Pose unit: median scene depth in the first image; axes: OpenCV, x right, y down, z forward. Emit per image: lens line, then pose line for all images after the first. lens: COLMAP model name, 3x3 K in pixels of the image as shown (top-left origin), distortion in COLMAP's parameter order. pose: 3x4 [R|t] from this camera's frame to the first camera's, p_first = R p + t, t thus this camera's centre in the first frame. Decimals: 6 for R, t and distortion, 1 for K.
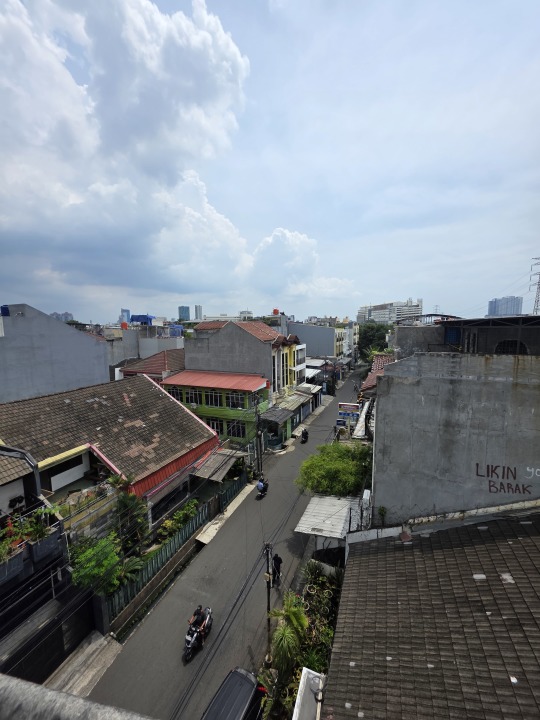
lens RADIAL K [[285.2, 0, 271.0], [0, 285.2, 358.9], [0, 0, 1]] dist [-0.003164, -0.000294]
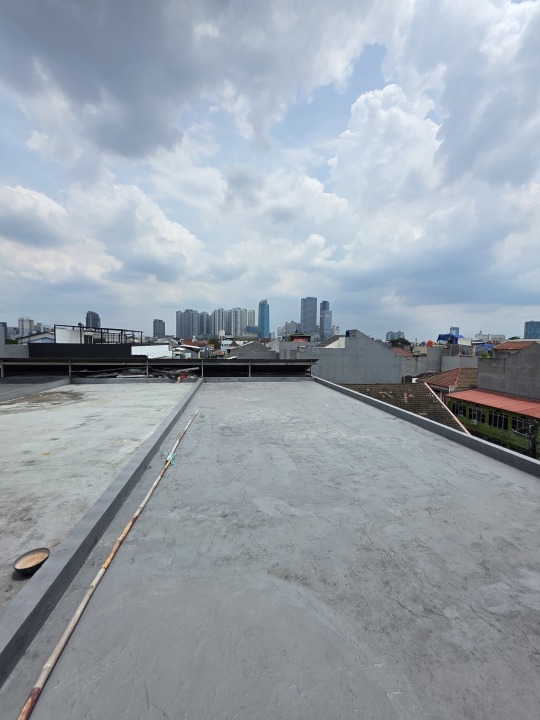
lens RADIAL K [[285.2, 0, 270.0], [0, 285.2, 360.0], [0, 0, 1]] dist [-0.003164, -0.000294]
pose [[0.498919, 0.072889, -0.863578, 0.161782], [-0.123778, 0.992235, 0.012238, 0.013213], [0.857764, 0.100786, 0.504066, -0.126021]]
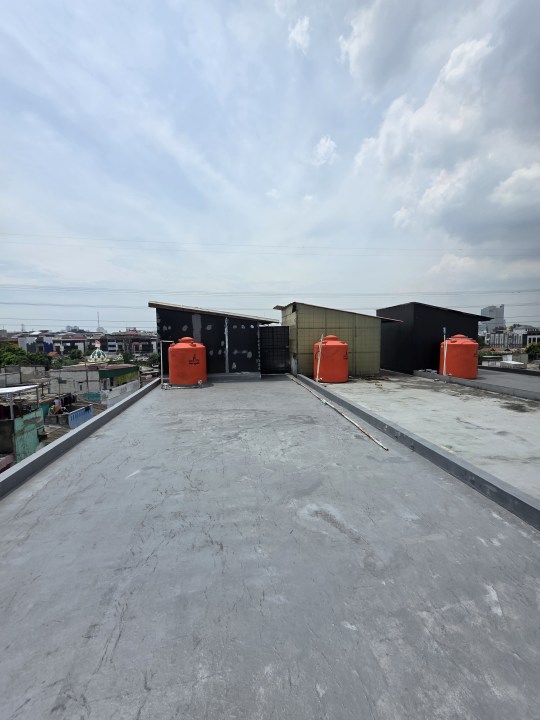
lens RADIAL K [[285.2, 0, 270.5], [0, 285.2, 359.9], [0, 0, 1]] dist [-0.003164, -0.000294]
pose [[-0.496706, -0.047553, 0.866615, -0.567487], [0.120657, 0.985019, 0.123206, -0.021236], [-0.859491, 0.165760, -0.483527, 0.284438]]
